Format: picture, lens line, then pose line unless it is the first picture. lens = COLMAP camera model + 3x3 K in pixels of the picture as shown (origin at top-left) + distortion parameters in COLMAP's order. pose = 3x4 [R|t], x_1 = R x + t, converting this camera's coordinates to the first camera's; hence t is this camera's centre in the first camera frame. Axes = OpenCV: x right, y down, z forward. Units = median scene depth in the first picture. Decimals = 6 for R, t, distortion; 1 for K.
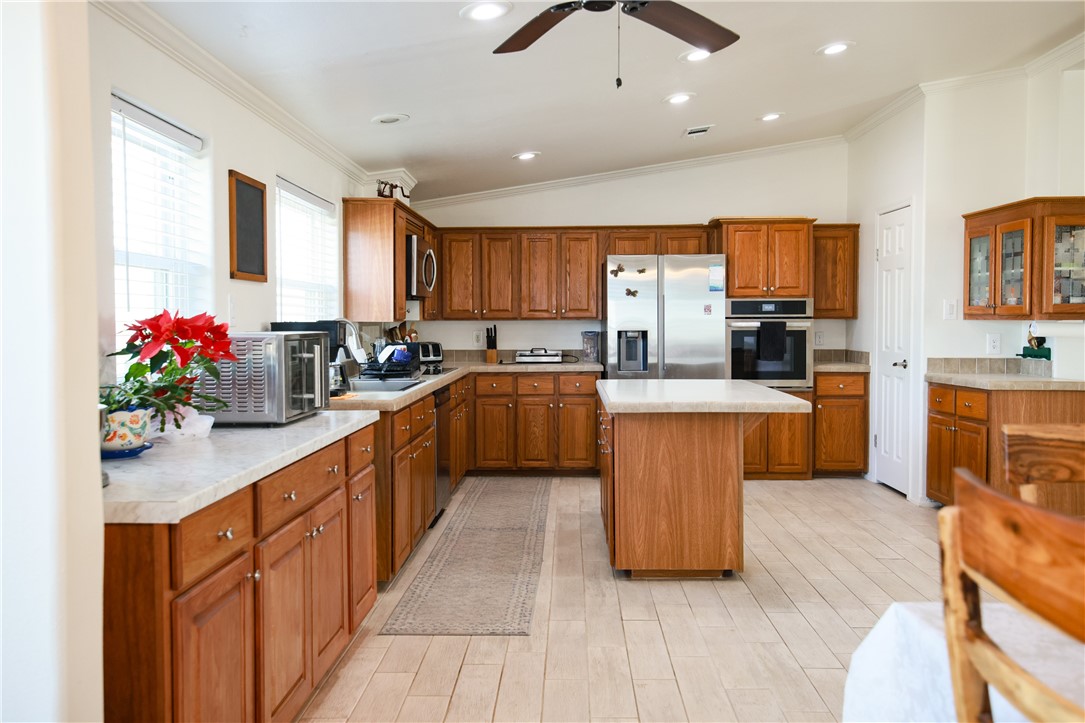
lens RADIAL K [[885.0, 0, 541.3], [0, 885.0, 352.9], [0, 0, 1]] dist [0.028747, 0.001659]
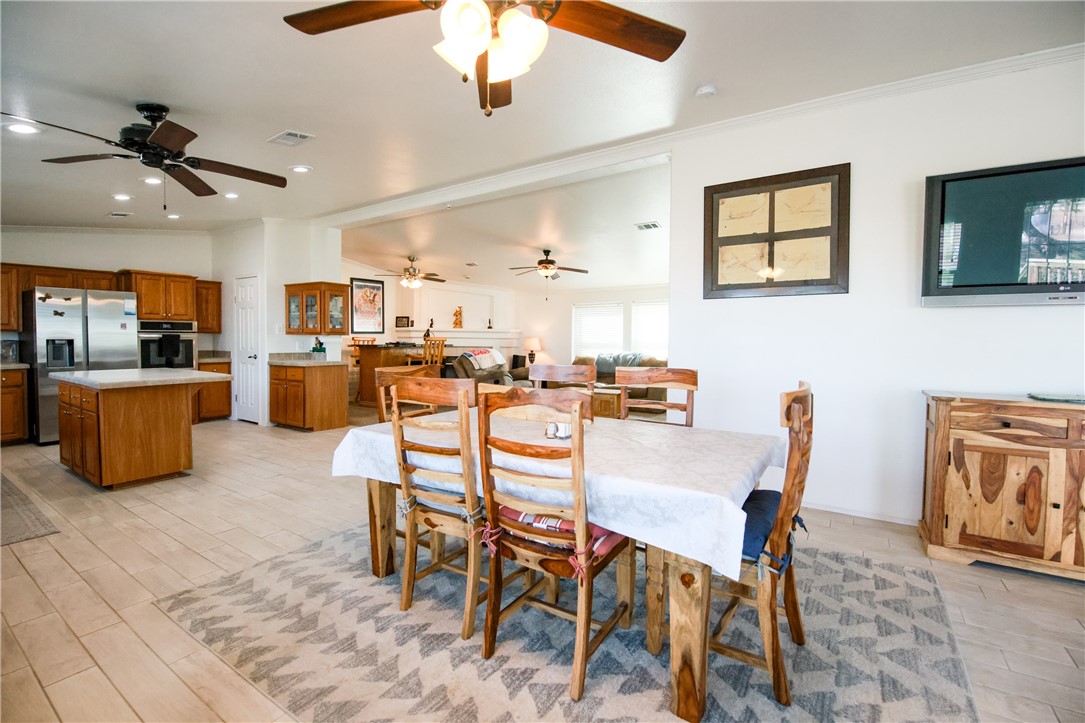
lens RADIAL K [[474.0, 0, 547.1], [0, 474.0, 350.5], [0, 0, 1]] dist [-0.014128, -0.002978]
pose [[0.518432, -0.016563, 0.854958, -0.137668], [0.020059, 0.999773, 0.007205, 0.004064], [-0.854883, 0.013414, 0.518647, -0.087900]]
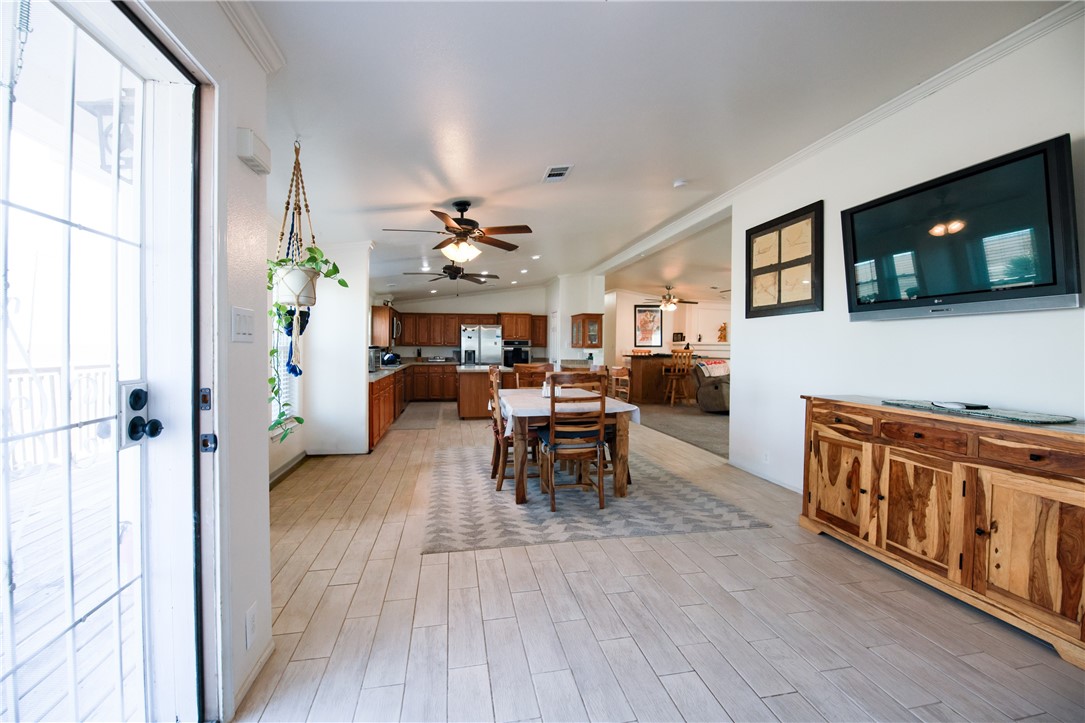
lens RADIAL K [[474.0, 0, 546.8], [0, 474.0, 351.1], [0, 0, 1]] dist [-0.014128, -0.002978]
pose [[0.973096, 0.008032, 0.230261, -0.010140], [-0.001841, 0.999631, -0.027089, 0.019305], [-0.230394, 0.025936, 0.972752, -0.581629]]
